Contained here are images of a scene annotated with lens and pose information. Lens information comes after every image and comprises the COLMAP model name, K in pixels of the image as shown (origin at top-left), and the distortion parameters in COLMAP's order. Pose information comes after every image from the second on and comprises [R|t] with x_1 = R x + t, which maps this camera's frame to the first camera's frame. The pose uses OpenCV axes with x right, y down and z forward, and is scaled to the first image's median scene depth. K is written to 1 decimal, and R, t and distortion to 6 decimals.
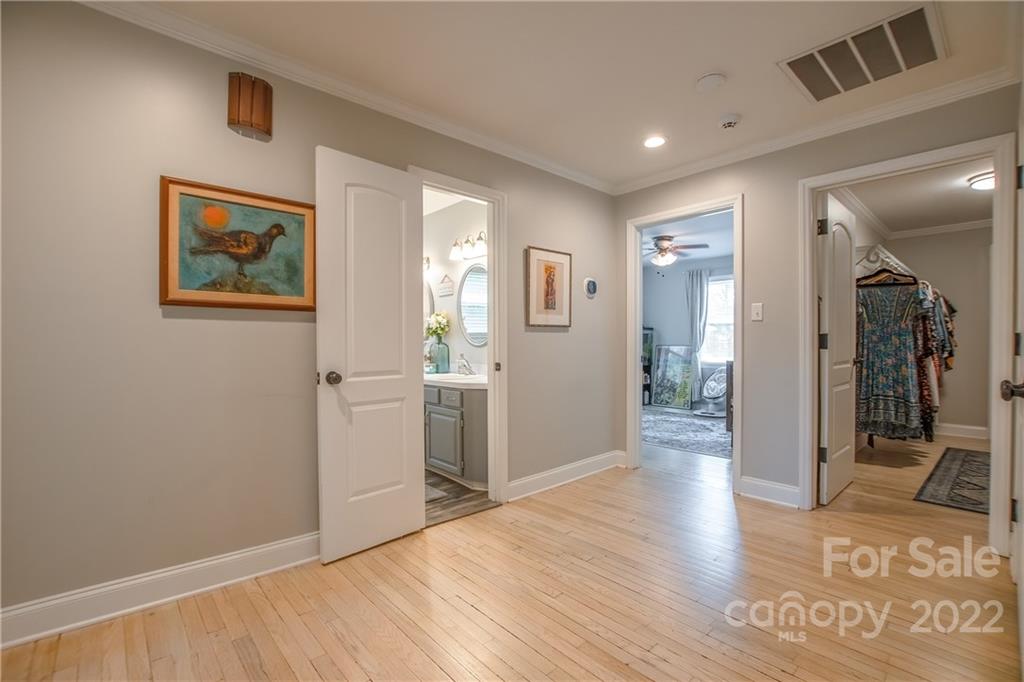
lens RADIAL K [[459.9, 0, 511.1], [0, 459.9, 344.0], [0, 0, 1]] dist [-0.022376, 0.002706]
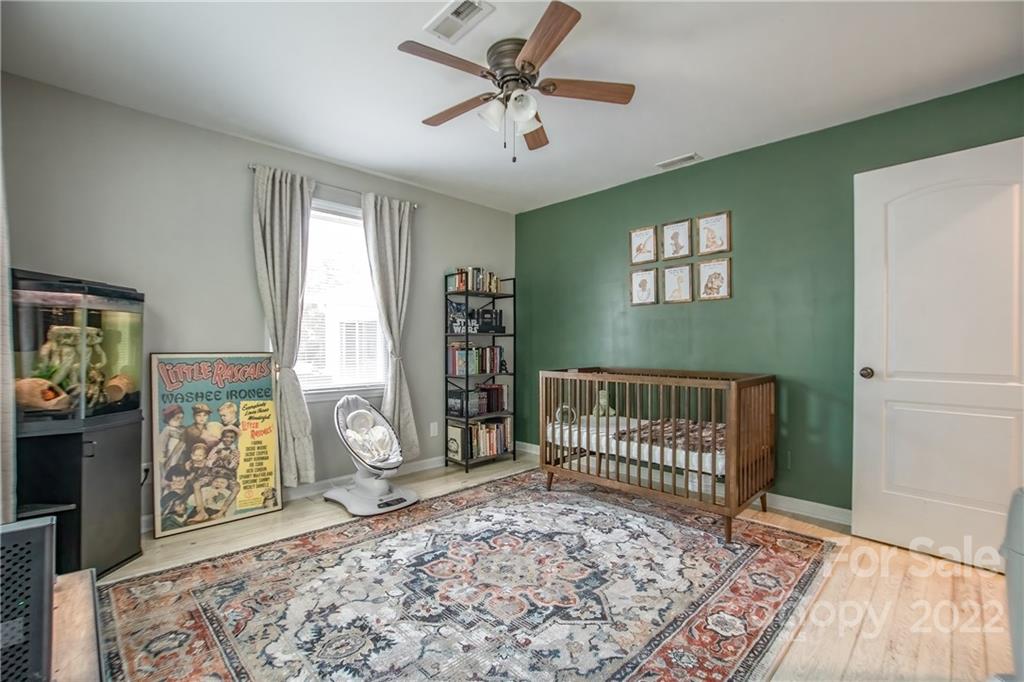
lens RADIAL K [[459.9, 0, 511.5], [0, 459.9, 344.2], [0, 0, 1]] dist [-0.022376, 0.002706]
pose [[-0.046000, 0.003286, 0.998936, -0.022135], [0.003702, 0.999988, -0.003119, -0.000970], [-0.998935, 0.003555, -0.046012, 0.779626]]
